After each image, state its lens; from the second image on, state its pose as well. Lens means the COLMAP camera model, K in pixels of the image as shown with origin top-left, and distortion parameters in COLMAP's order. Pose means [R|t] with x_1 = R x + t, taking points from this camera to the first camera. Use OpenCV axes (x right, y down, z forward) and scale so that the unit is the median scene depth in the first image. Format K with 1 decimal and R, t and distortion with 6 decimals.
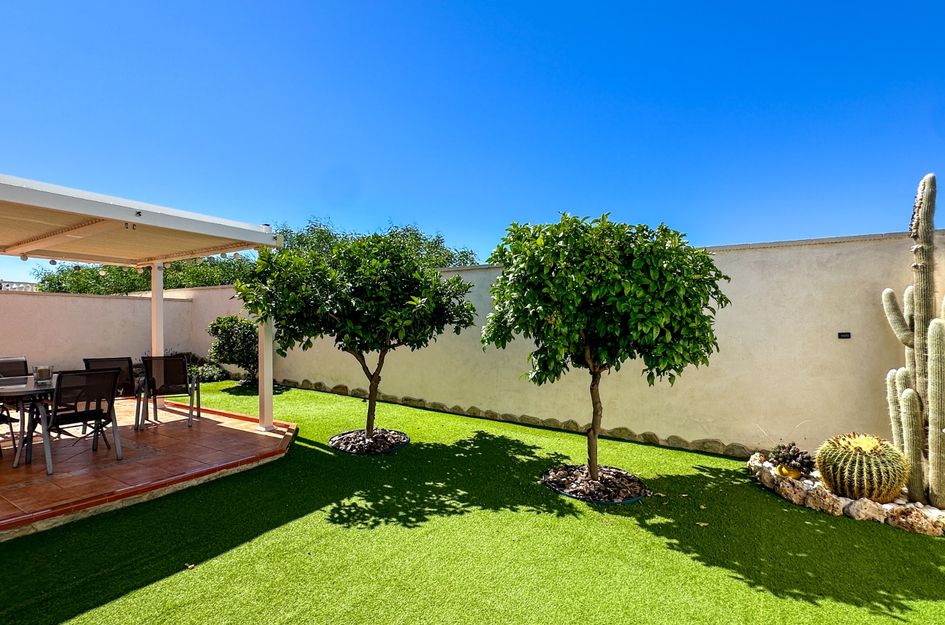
lens RADIAL K [[450.3, 0, 465.1], [0, 450.3, 318.1], [0, 0, 1]] dist [0.001734, -0.001402]
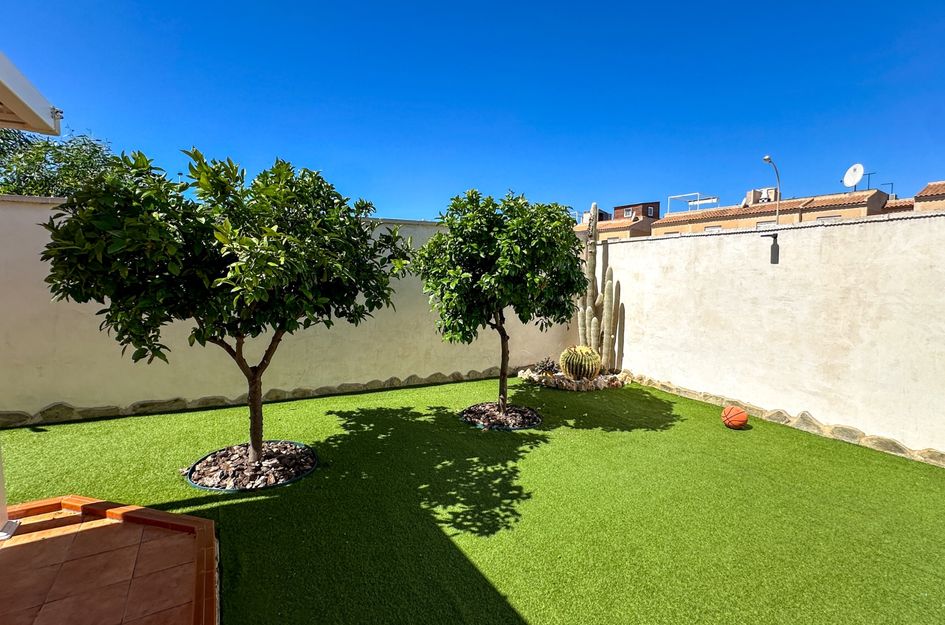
lens RADIAL K [[450.3, 0, 464.7], [0, 450.3, 306.7], [0, 0, 1]] dist [0.001734, -0.001402]
pose [[0.477065, -0.068877, 0.876165, -0.678462], [-0.009878, 0.996441, 0.083710, -0.026206], [-0.878812, -0.048590, 0.474687, 0.438431]]
